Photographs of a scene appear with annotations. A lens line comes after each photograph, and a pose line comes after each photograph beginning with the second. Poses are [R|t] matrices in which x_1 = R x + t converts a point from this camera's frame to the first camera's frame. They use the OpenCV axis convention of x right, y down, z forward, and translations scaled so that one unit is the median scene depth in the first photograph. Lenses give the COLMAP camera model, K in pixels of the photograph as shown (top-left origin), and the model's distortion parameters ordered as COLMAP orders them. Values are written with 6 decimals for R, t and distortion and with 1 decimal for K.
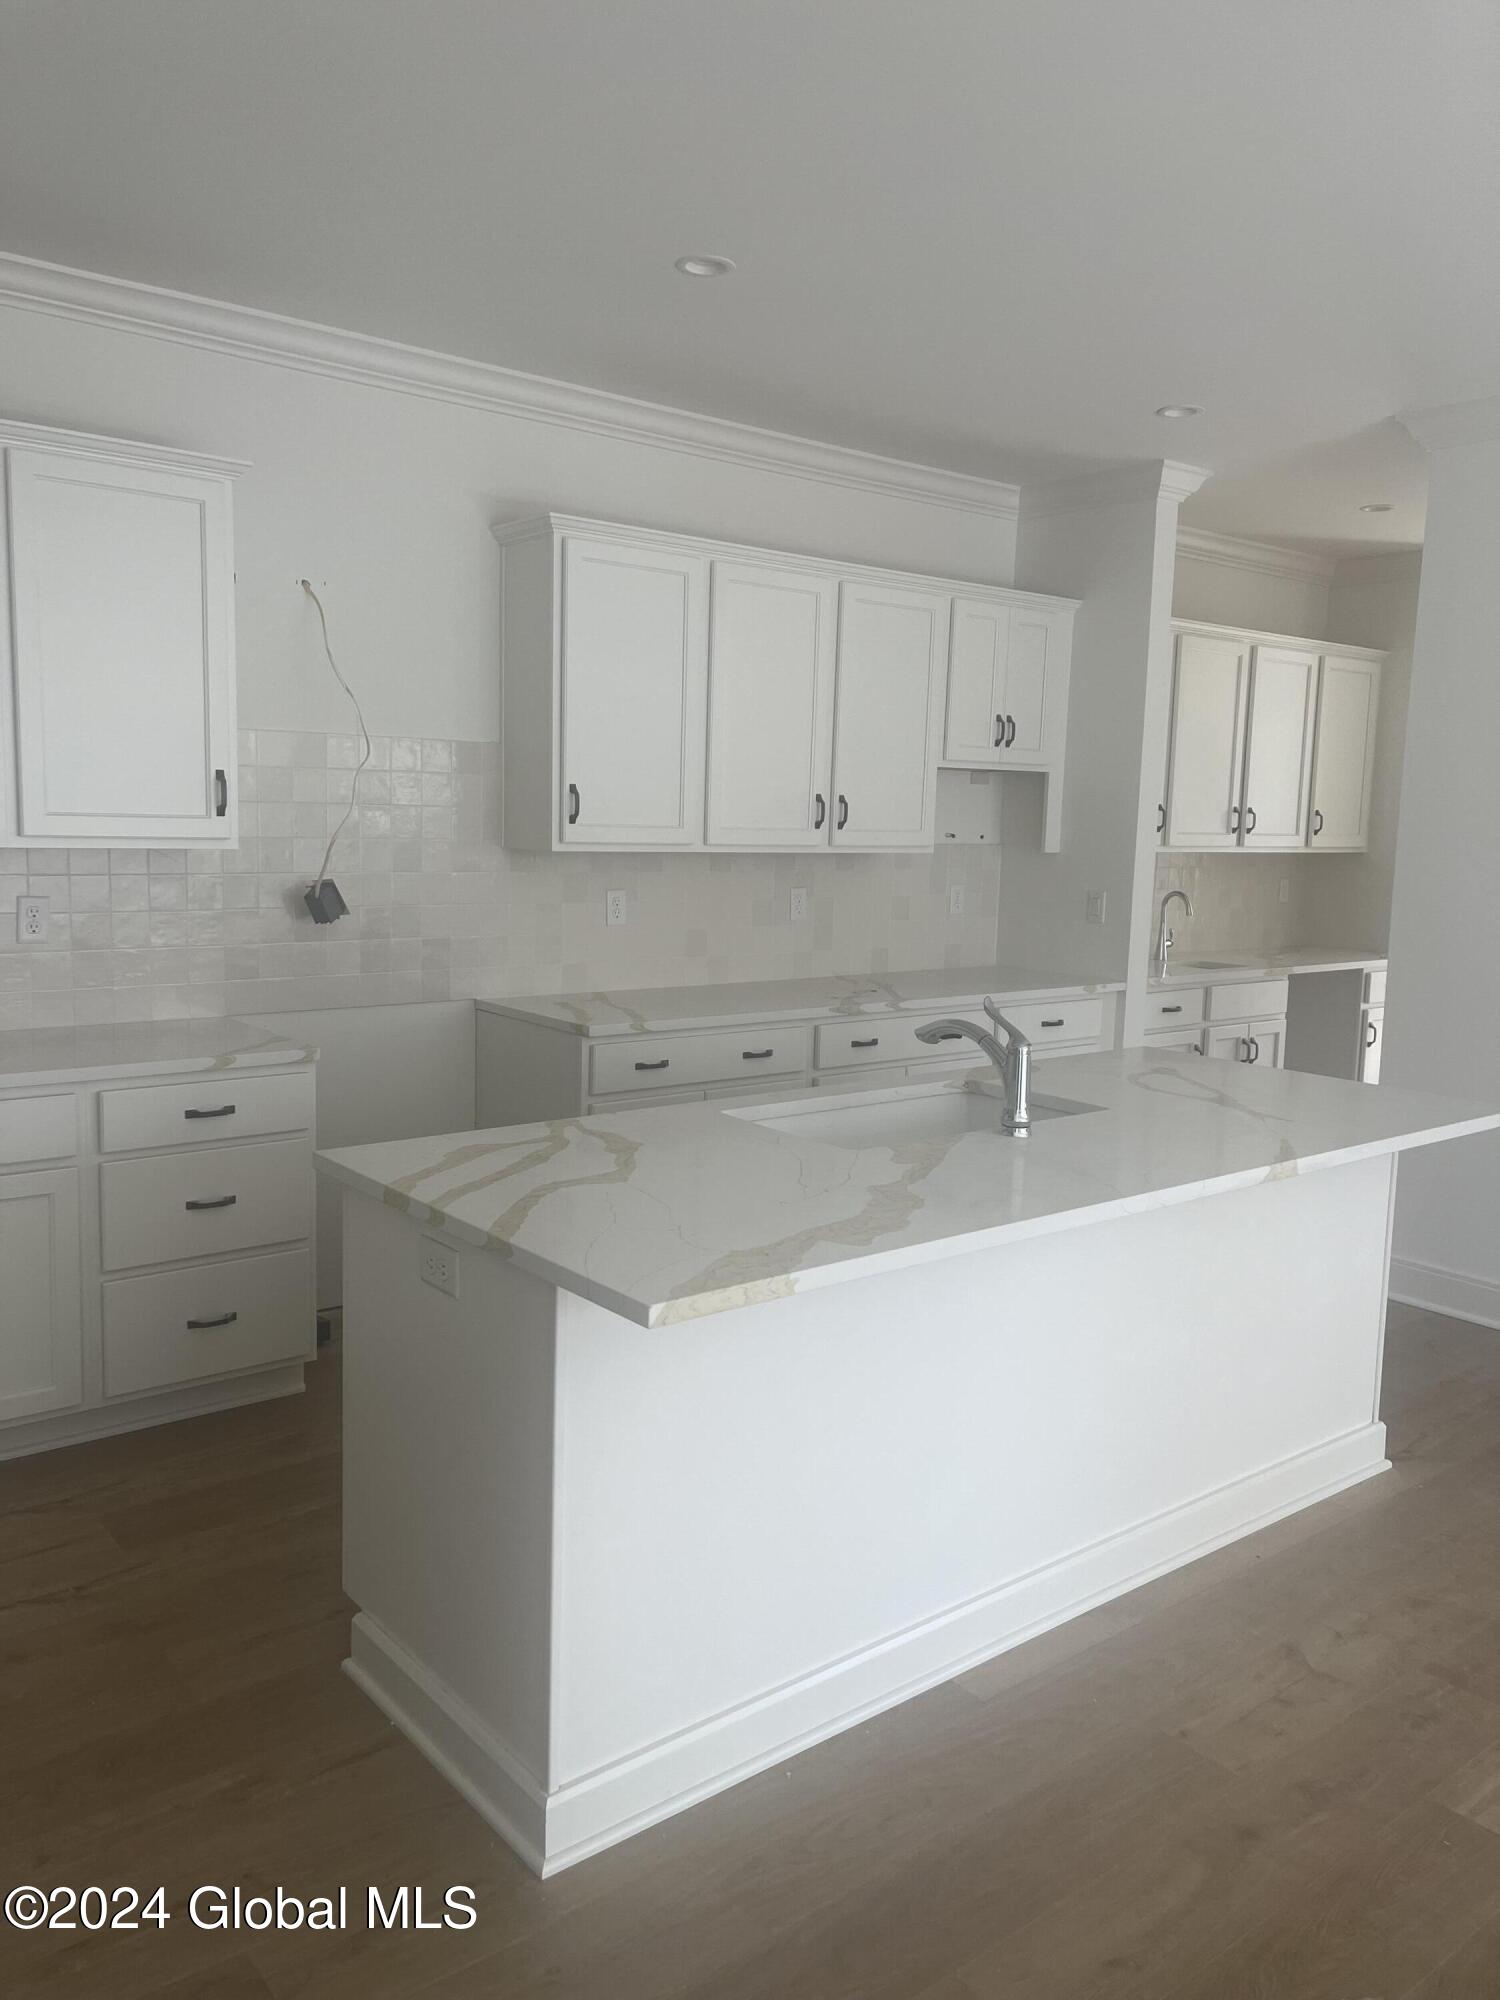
lens RADIAL K [[1520.8, 0, 750.0], [0, 1520.8, 1000.0], [0, 0, 1]] dist [0.039830, -0.067394]
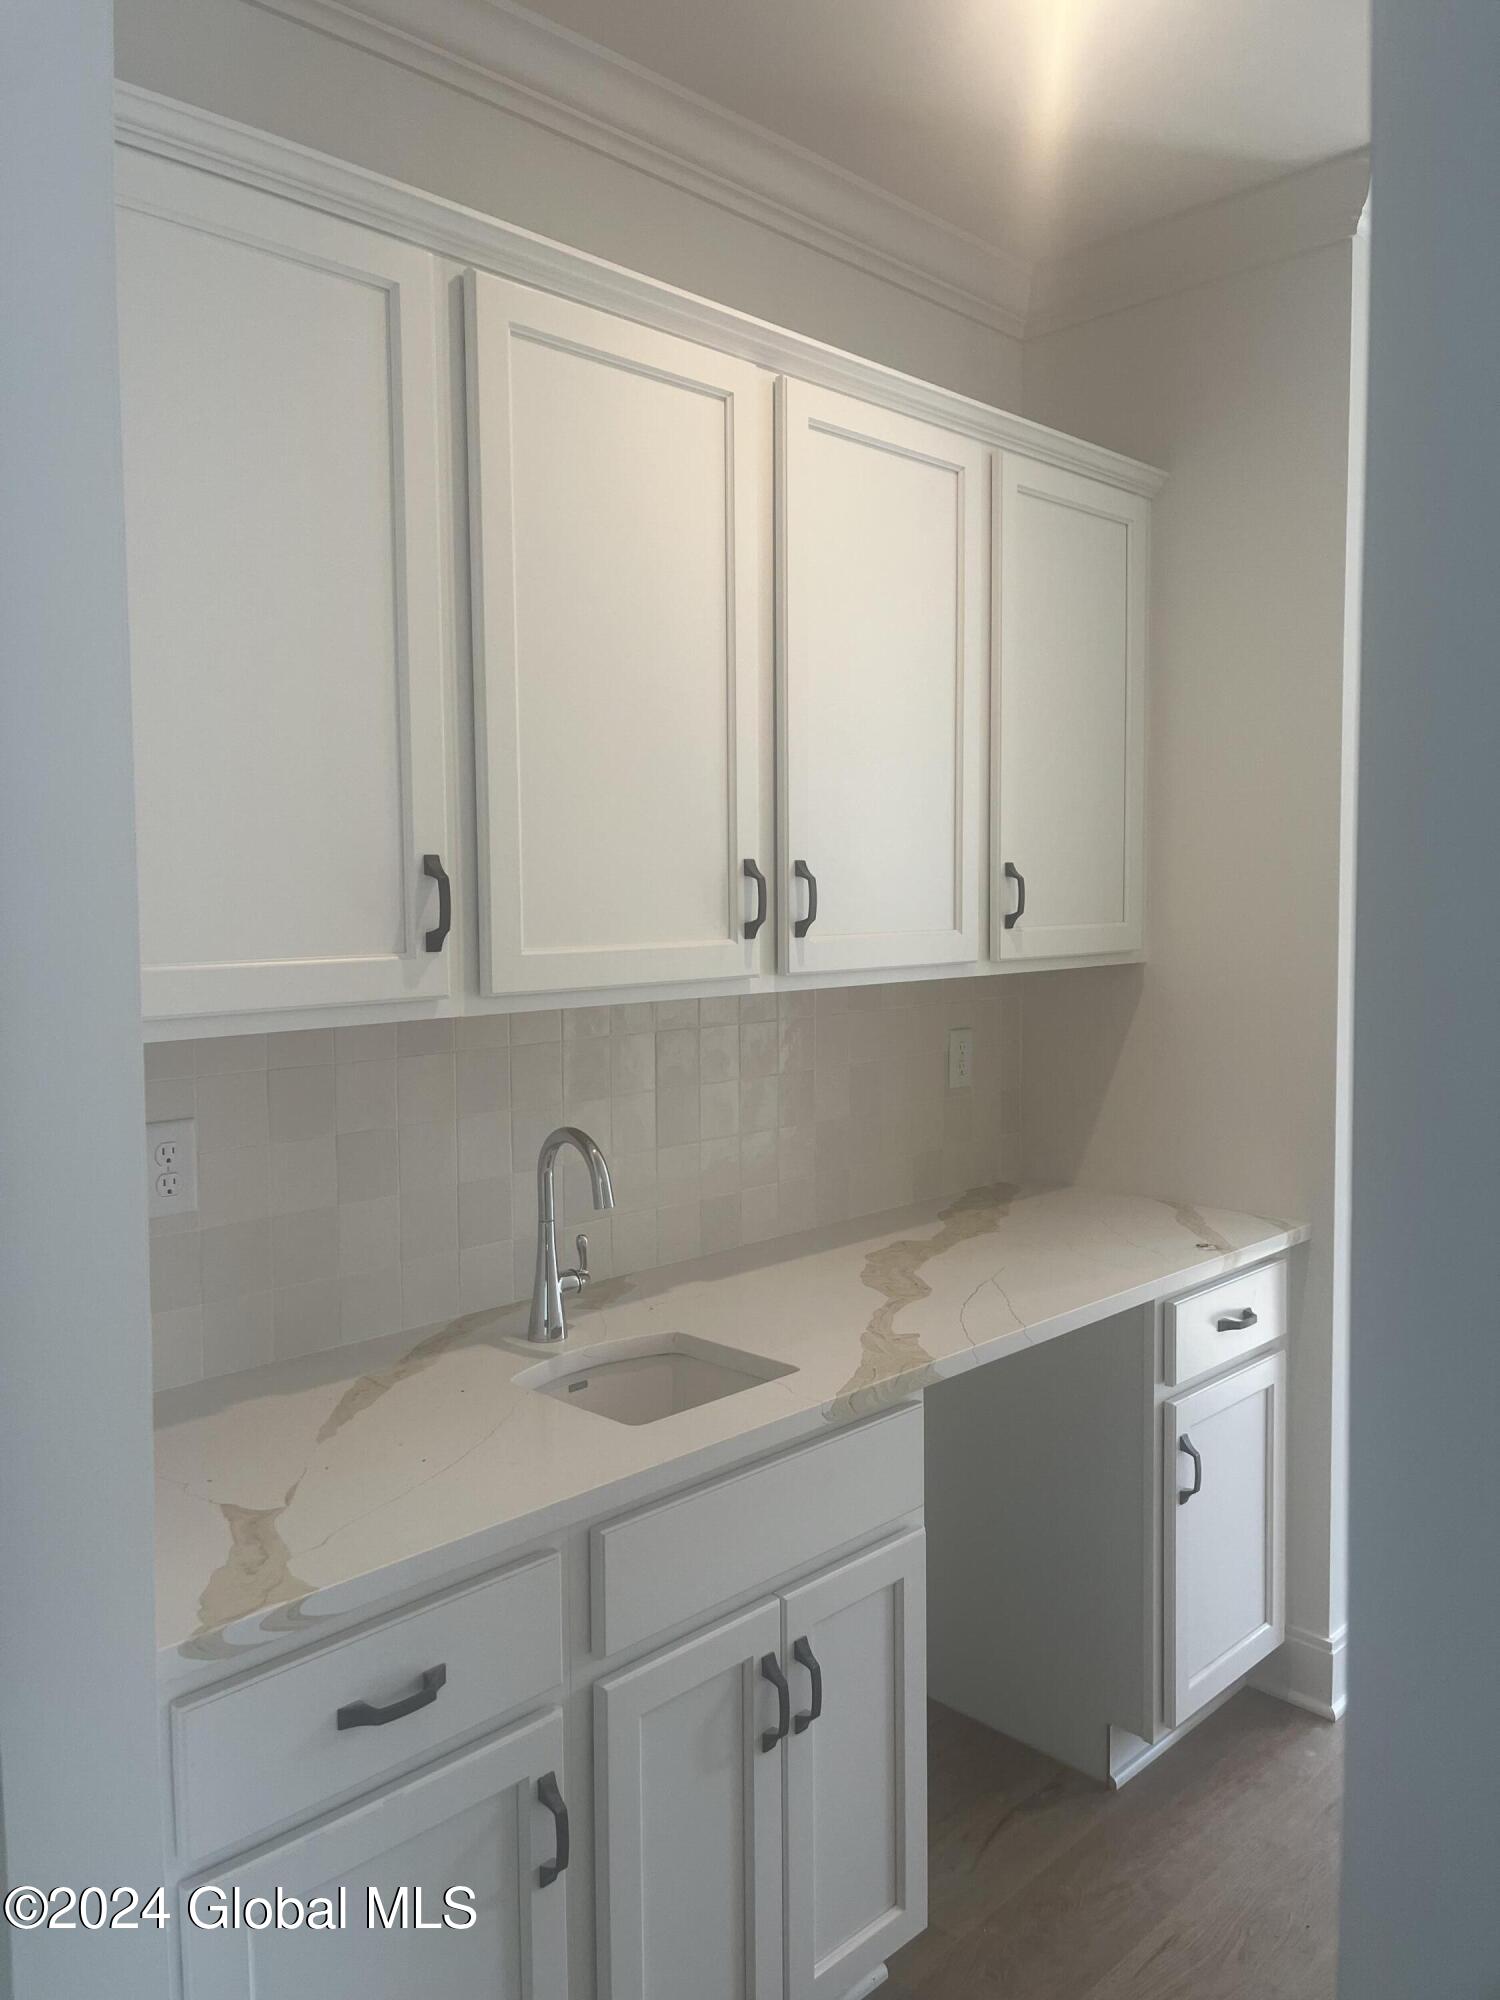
lens RADIAL K [[1520.8, 0, 750.0], [0, 1520.8, 1000.0], [0, 0, 1]] dist [0.039830, -0.067394]
pose [[0.992286, -0.046955, 0.114731, 0.263991], [0.053295, 0.997180, -0.052833, -0.074180], [-0.111926, 0.058540, 0.991991, 0.637382]]
